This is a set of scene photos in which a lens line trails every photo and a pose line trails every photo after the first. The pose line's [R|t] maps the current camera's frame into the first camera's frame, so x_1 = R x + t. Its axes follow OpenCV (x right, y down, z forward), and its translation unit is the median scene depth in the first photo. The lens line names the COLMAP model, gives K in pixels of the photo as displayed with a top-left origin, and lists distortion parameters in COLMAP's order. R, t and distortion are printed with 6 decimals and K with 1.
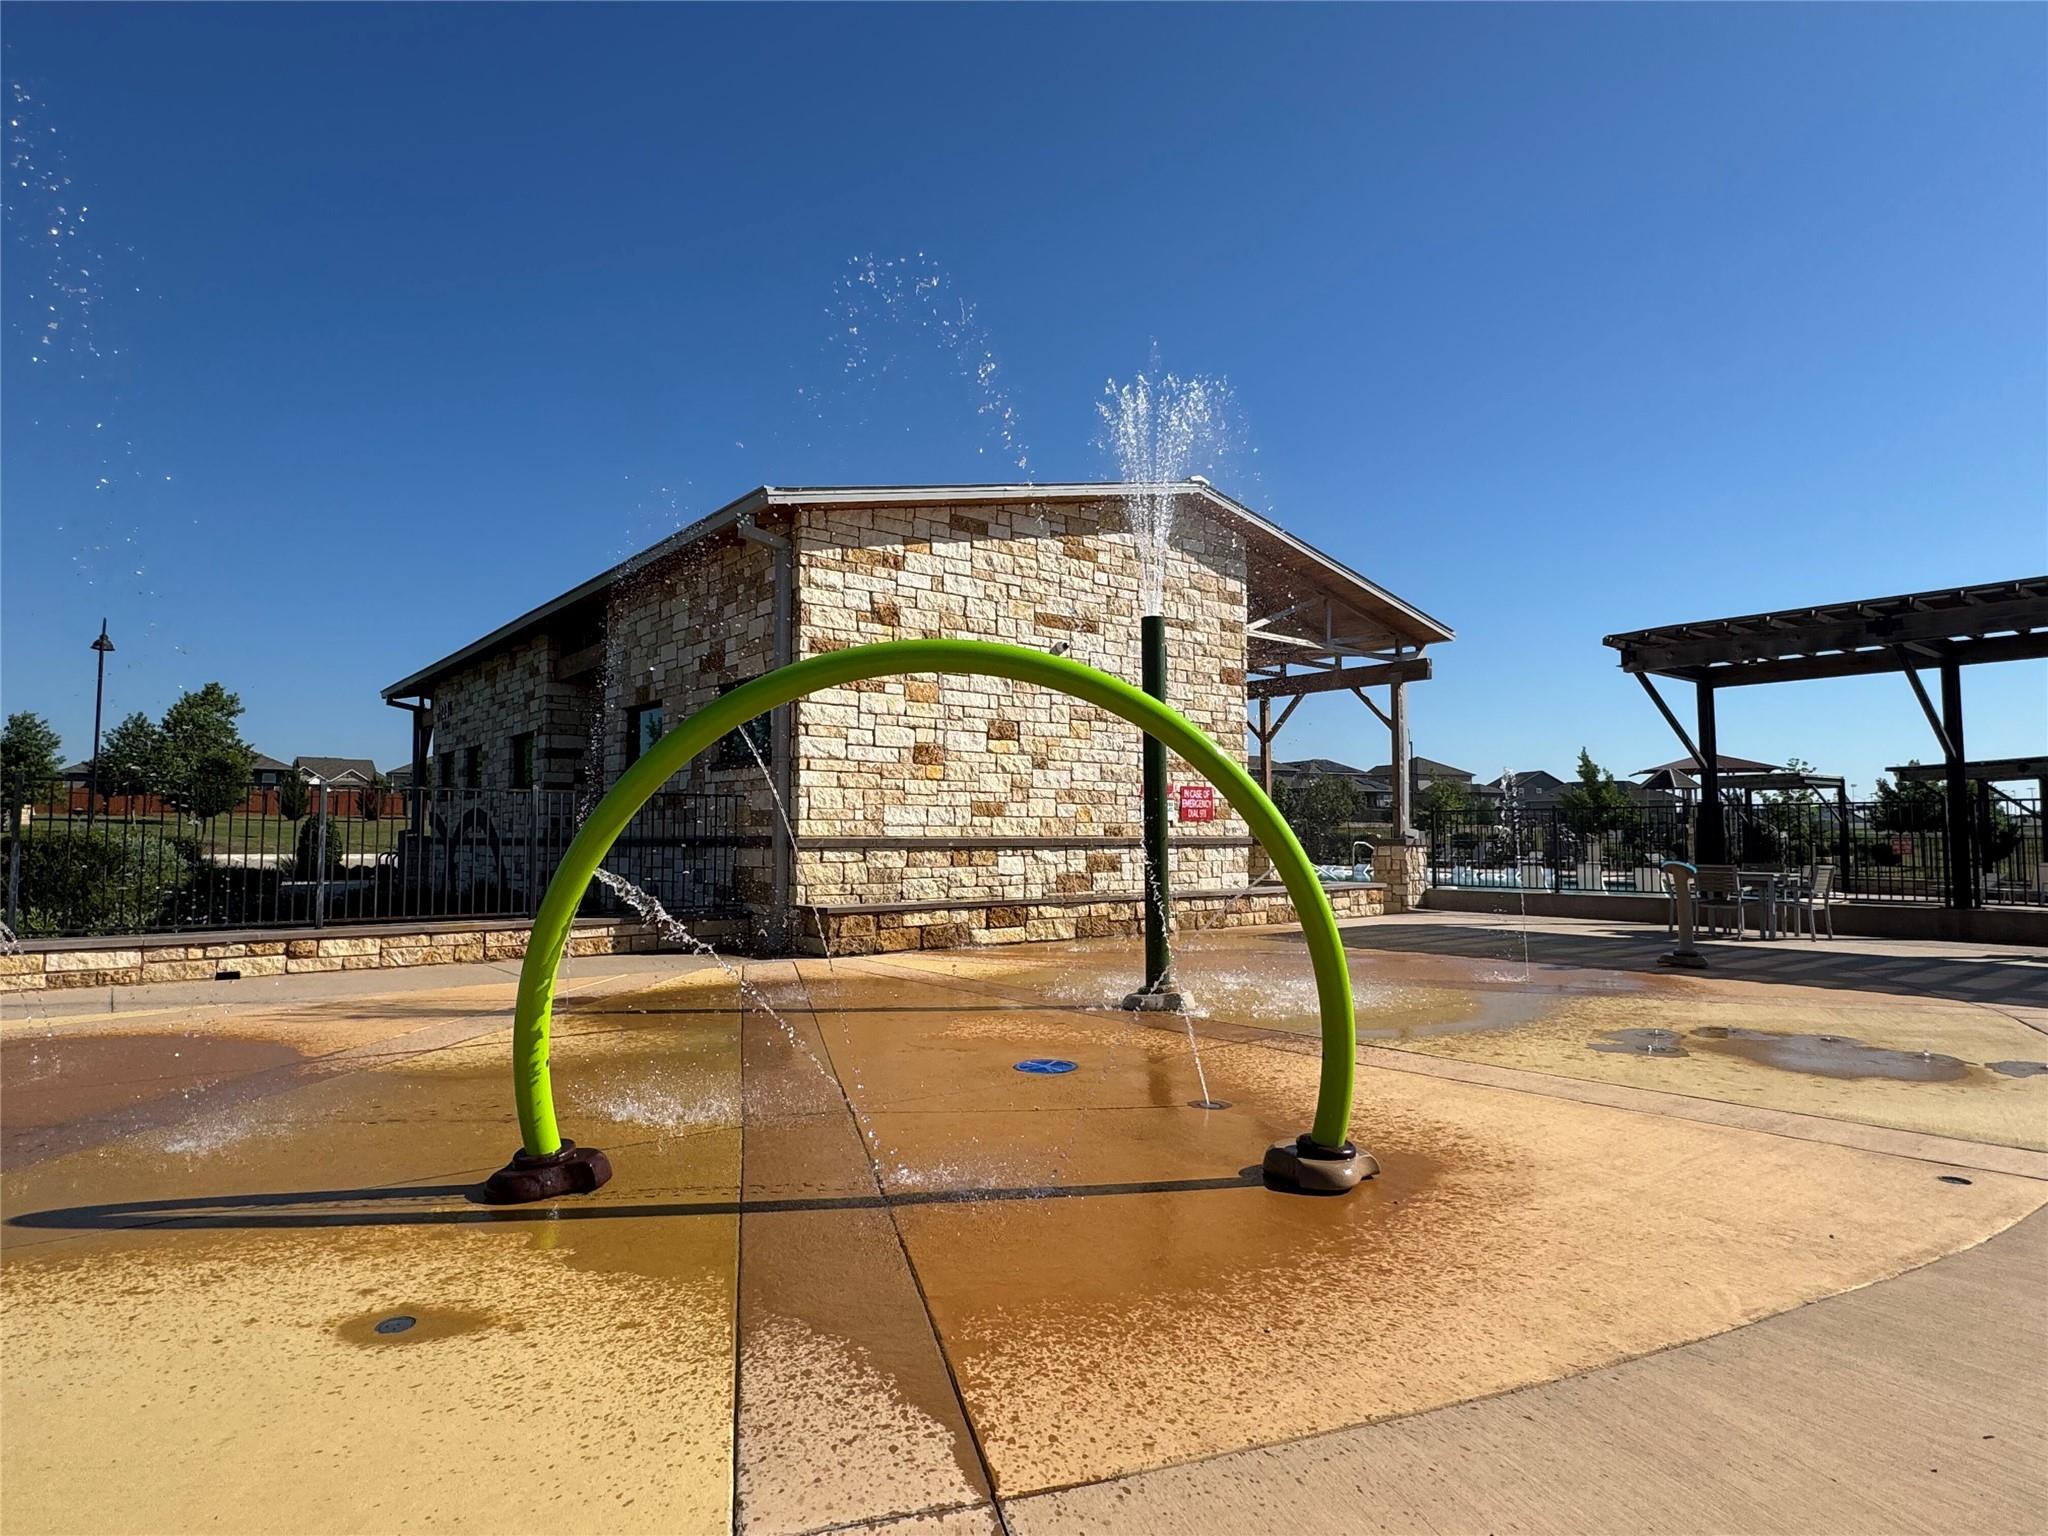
lens RADIAL K [[1129.3, 0, 1024.0], [0, 1129.3, 768.0], [0, 0, 1]] dist [-0.004259, -0.000450]
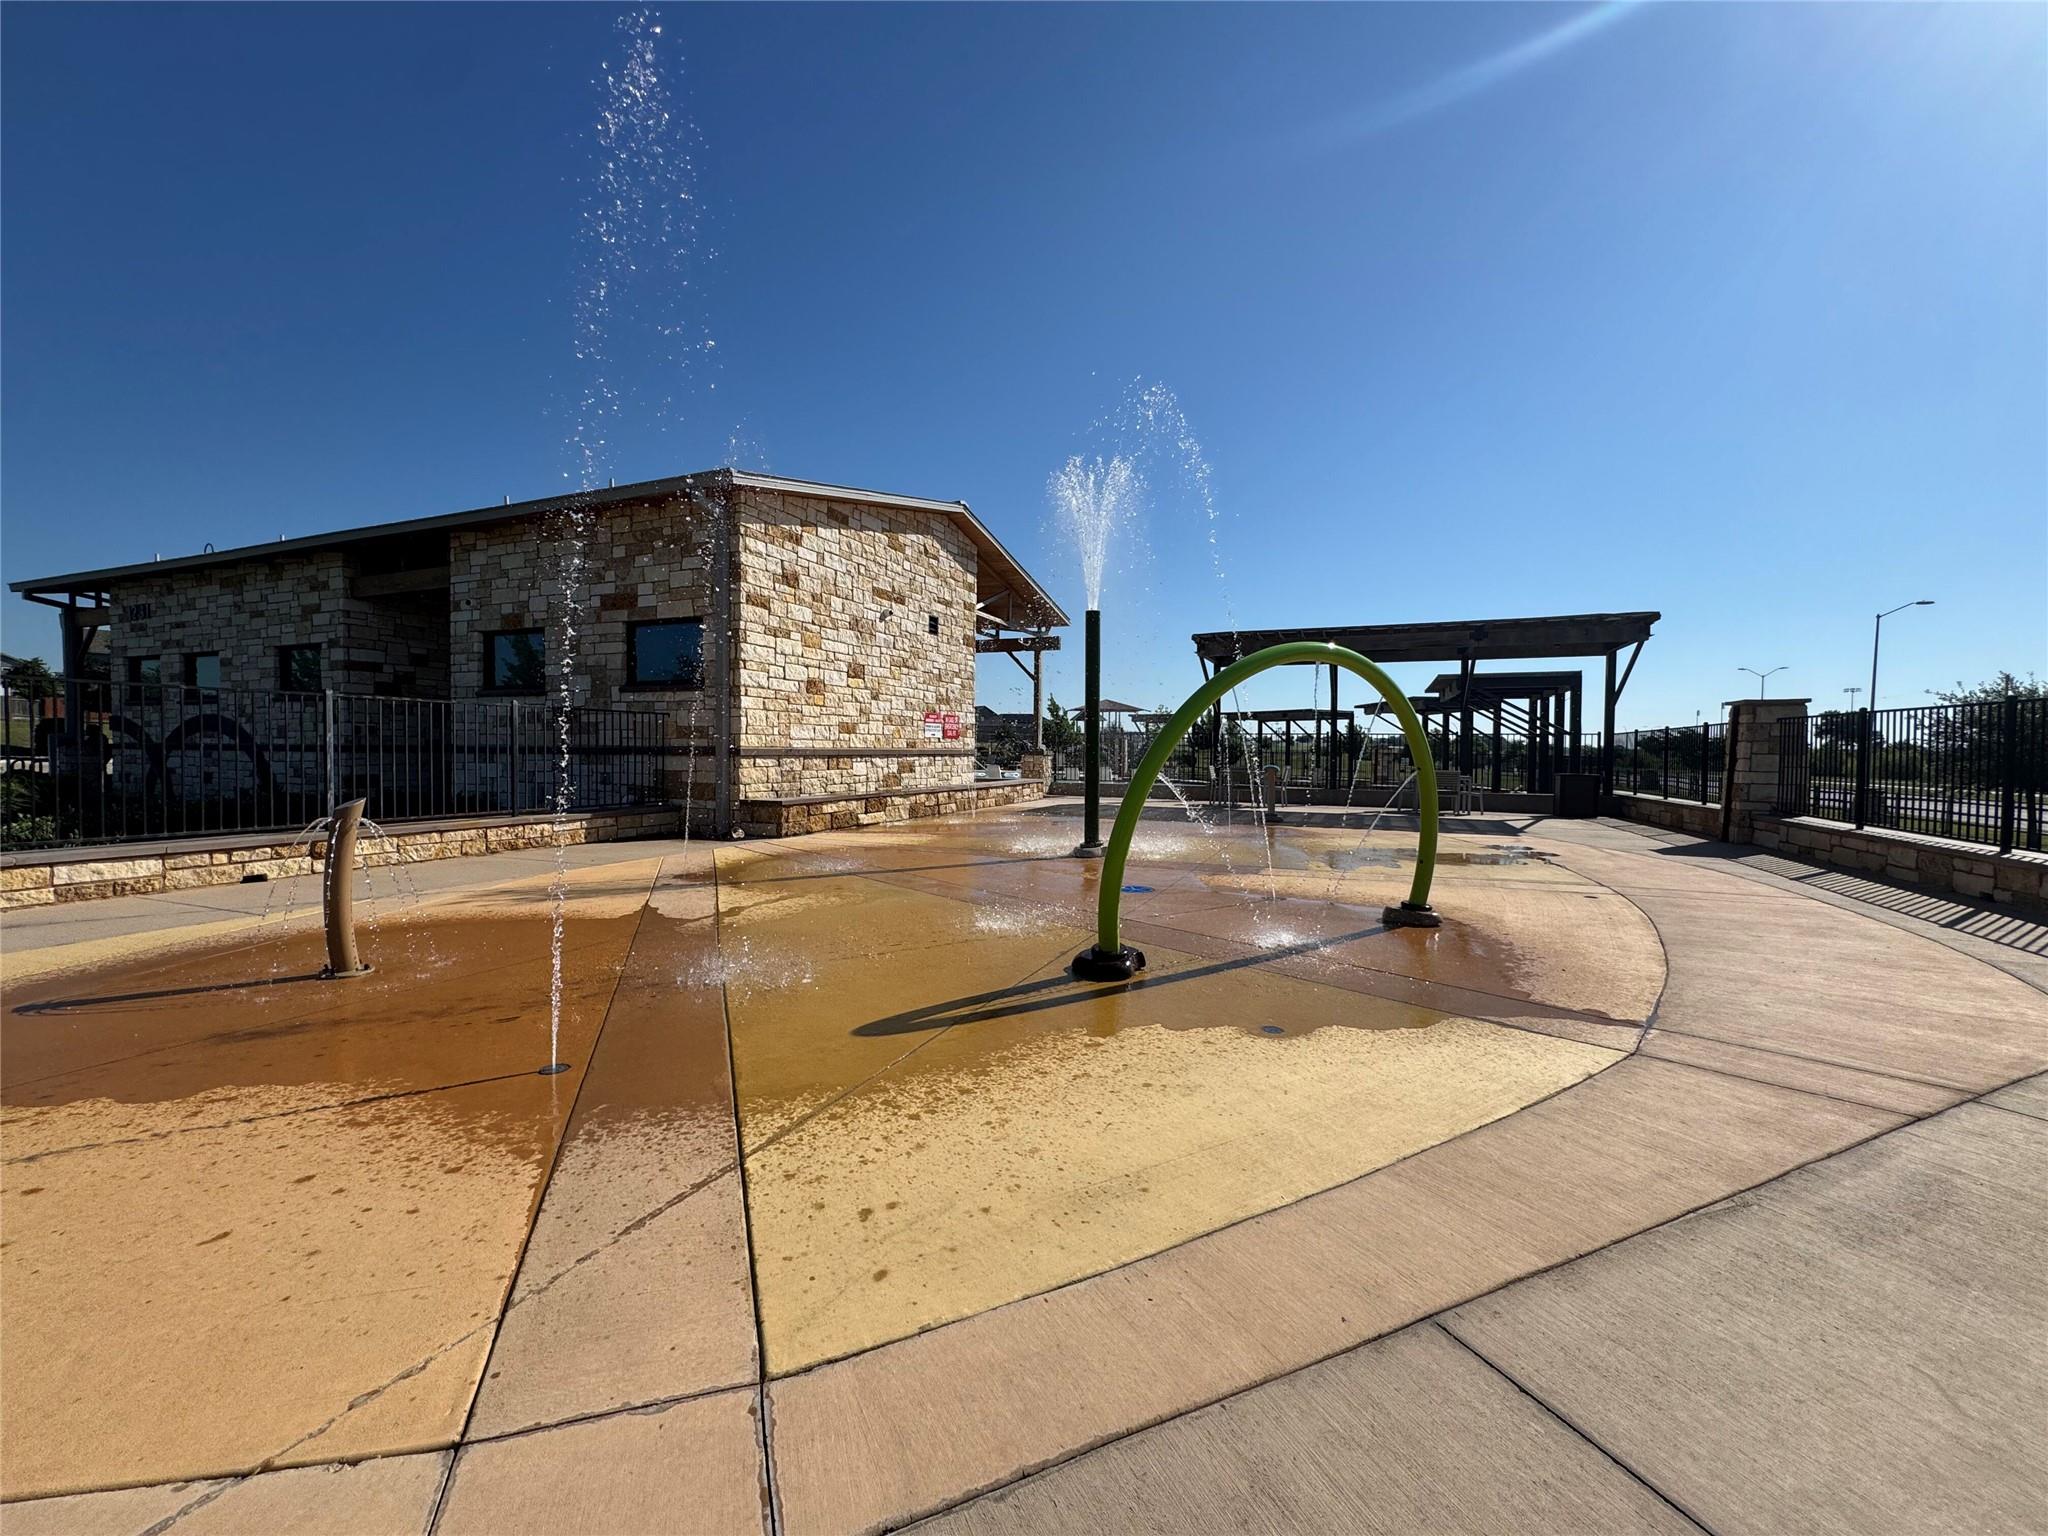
lens RADIAL K [[814.6, 0, 1024.0], [0, 814.6, 768.0], [0, 0, 1]] dist [-0.009387, -0.000090]
pose [[0.877434, -0.002922, 0.479688, -0.332939], [-0.038548, 0.996318, 0.076579, 0.000481], [-0.478145, -0.085684, 0.874091, 0.022912]]
